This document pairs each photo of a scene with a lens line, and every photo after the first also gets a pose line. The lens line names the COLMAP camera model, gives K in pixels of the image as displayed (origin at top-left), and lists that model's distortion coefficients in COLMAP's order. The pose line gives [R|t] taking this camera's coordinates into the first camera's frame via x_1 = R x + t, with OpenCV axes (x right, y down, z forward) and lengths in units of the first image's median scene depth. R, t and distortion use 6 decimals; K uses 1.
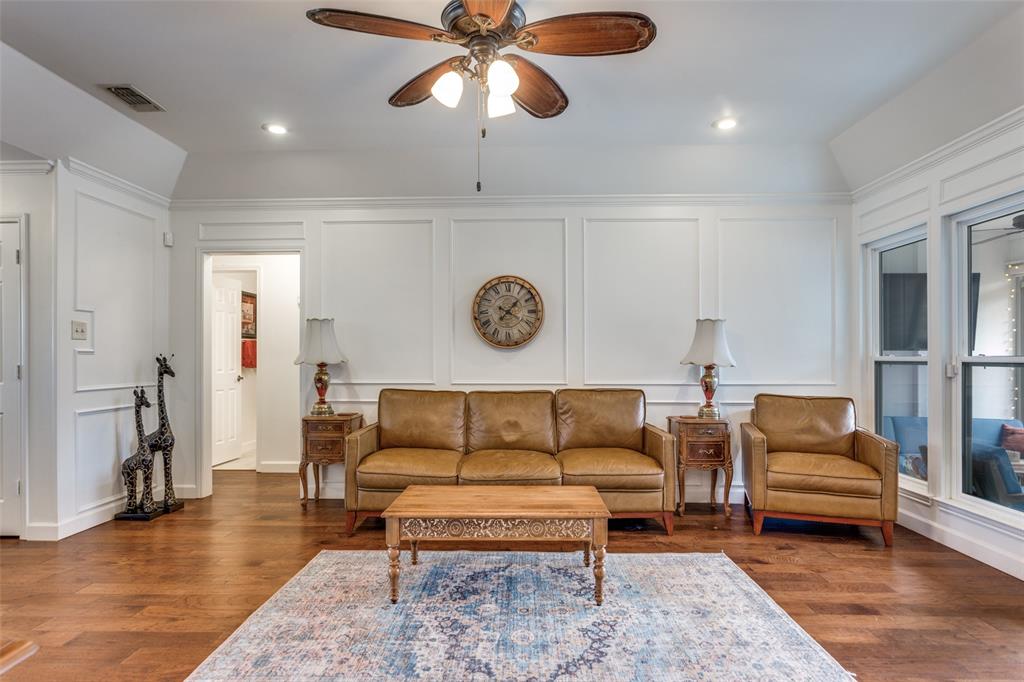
lens RADIAL K [[575.2, 0, 509.8], [0, 575.2, 358.1], [0, 0, 1]] dist [-0.002894, -0.000919]
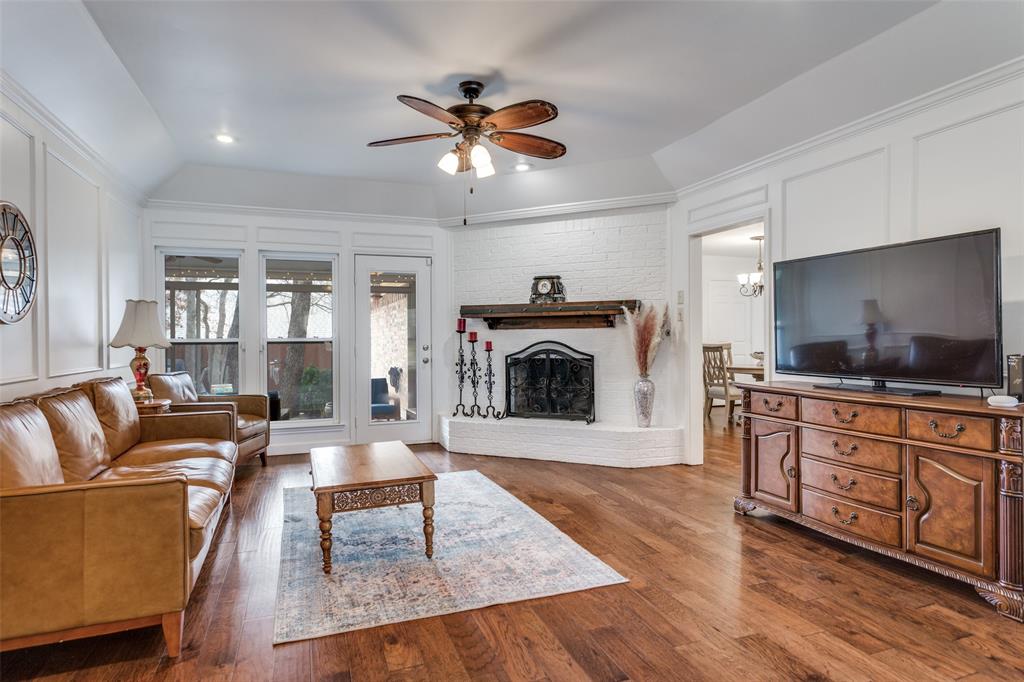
lens RADIAL K [[570.9, 0, 508.5], [0, 570.9, 337.8], [0, 0, 1]] dist [-0.000398, 0.001271]
pose [[-0.376748, 0.002186, 0.926313, -0.987760], [0.007971, 0.999968, 0.000882, 0.000690], [-0.926282, 0.007716, -0.376753, 0.978141]]
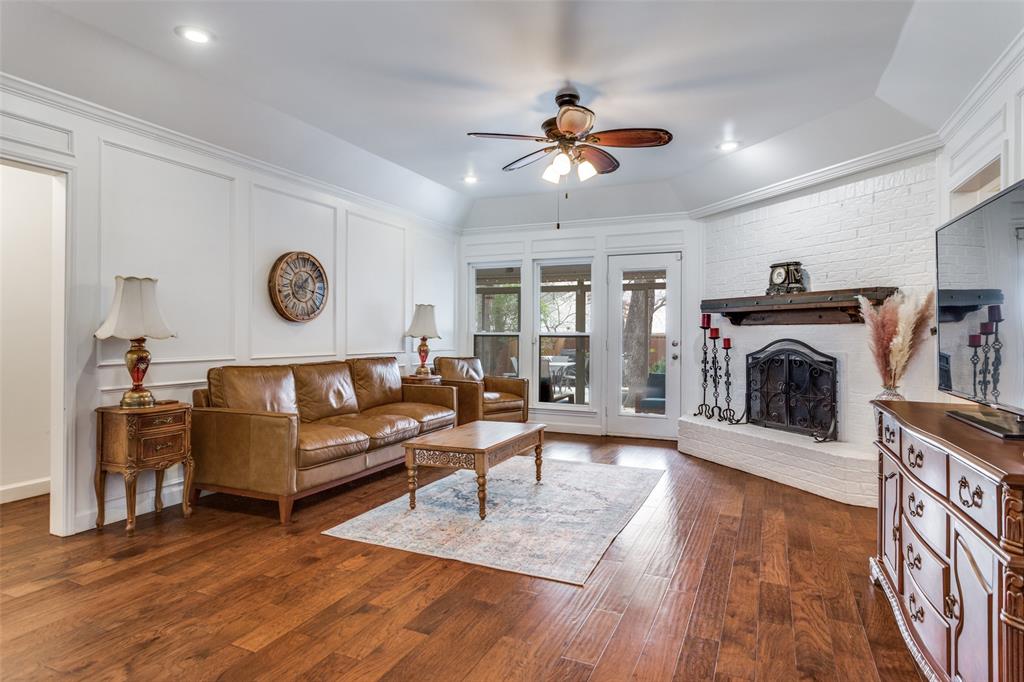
lens RADIAL K [[570.9, 0, 508.5], [0, 570.9, 337.8], [0, 0, 1]] dist [-0.000398, 0.001271]
pose [[0.387058, -0.005409, 0.922040, -1.060444], [-0.004927, 0.999956, 0.007935, 0.001153], [-0.922042, -0.007614, 0.387014, 0.341919]]
